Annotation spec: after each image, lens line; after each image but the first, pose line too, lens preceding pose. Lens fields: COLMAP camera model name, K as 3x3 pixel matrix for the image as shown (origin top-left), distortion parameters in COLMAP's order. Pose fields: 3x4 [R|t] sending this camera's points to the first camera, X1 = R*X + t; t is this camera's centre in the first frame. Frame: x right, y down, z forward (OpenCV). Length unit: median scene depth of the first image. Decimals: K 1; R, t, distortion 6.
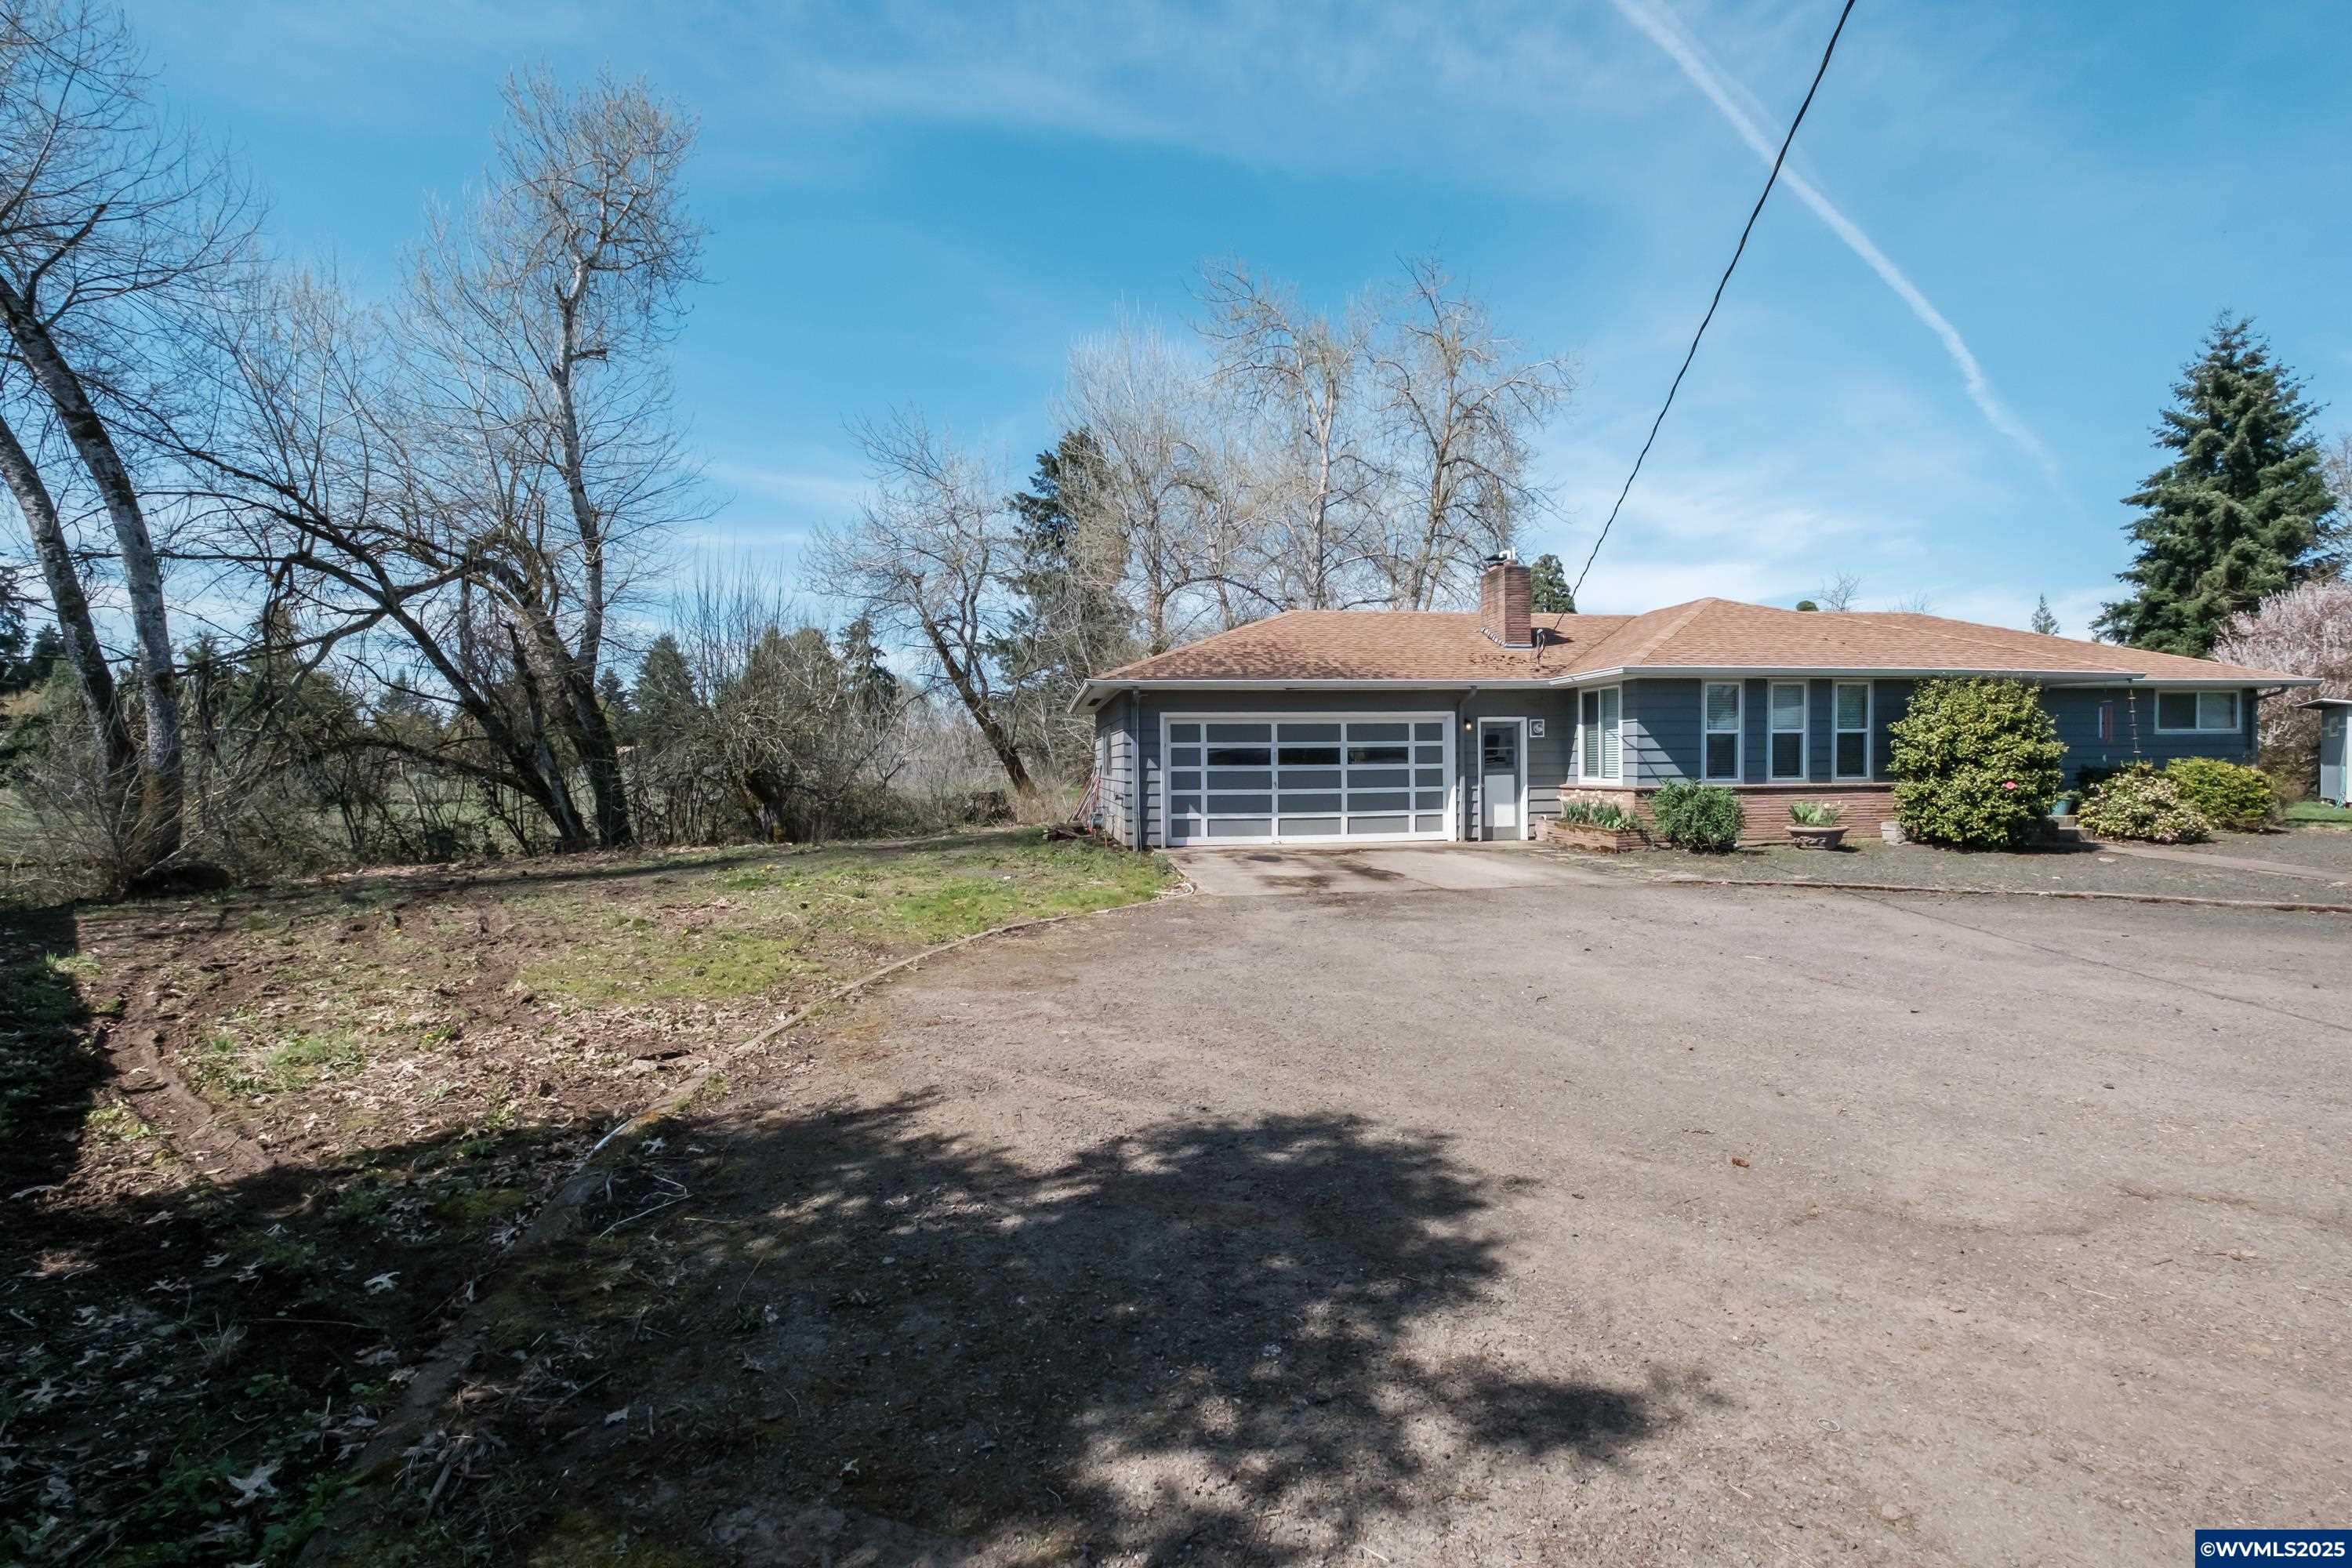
lens RADIAL K [[1022.5, 0, 1176.0], [0, 1022.5, 784.0], [0, 0, 1]] dist [0.000409, -0.000547]
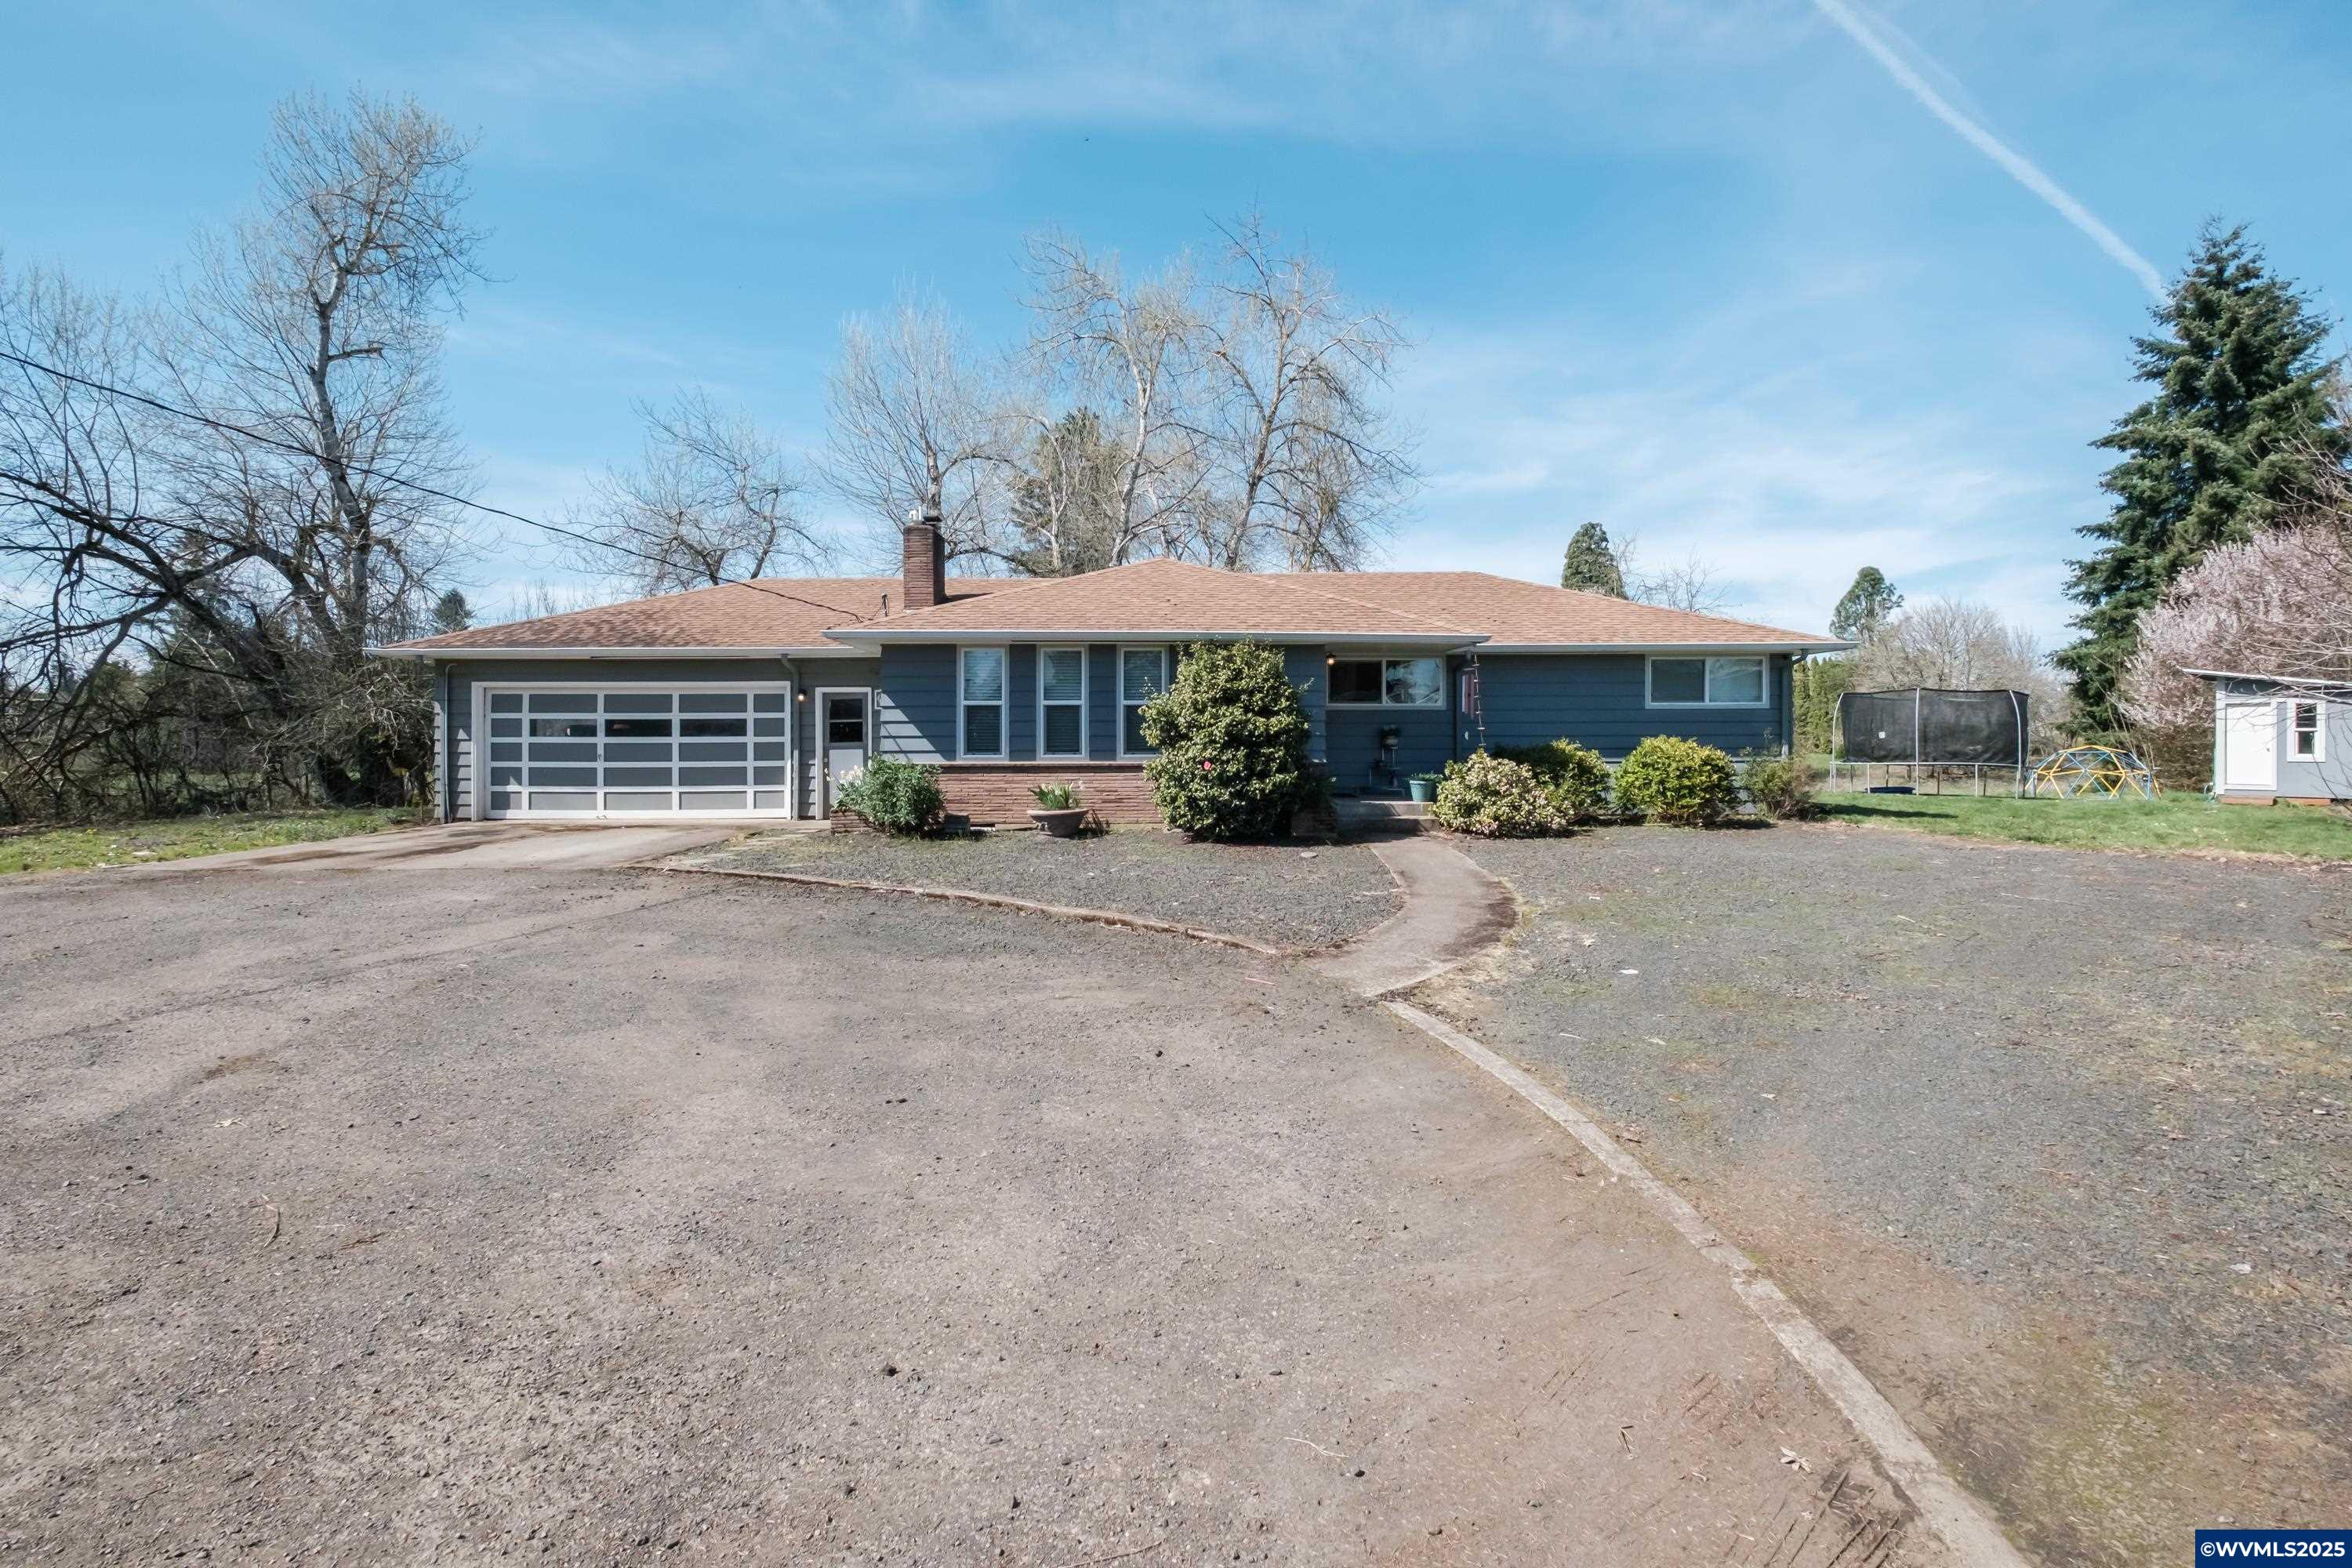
lens RADIAL K [[990.6, 0, 1192.1], [0, 990.6, 758.5], [0, 0, 1]] dist [-0.001129, -0.000206]
pose [[0.990189, 0.009934, -0.139382, 0.476831], [-0.009756, 0.999950, 0.001955, -0.003263], [0.139395, -0.000576, 0.990237, 0.092473]]
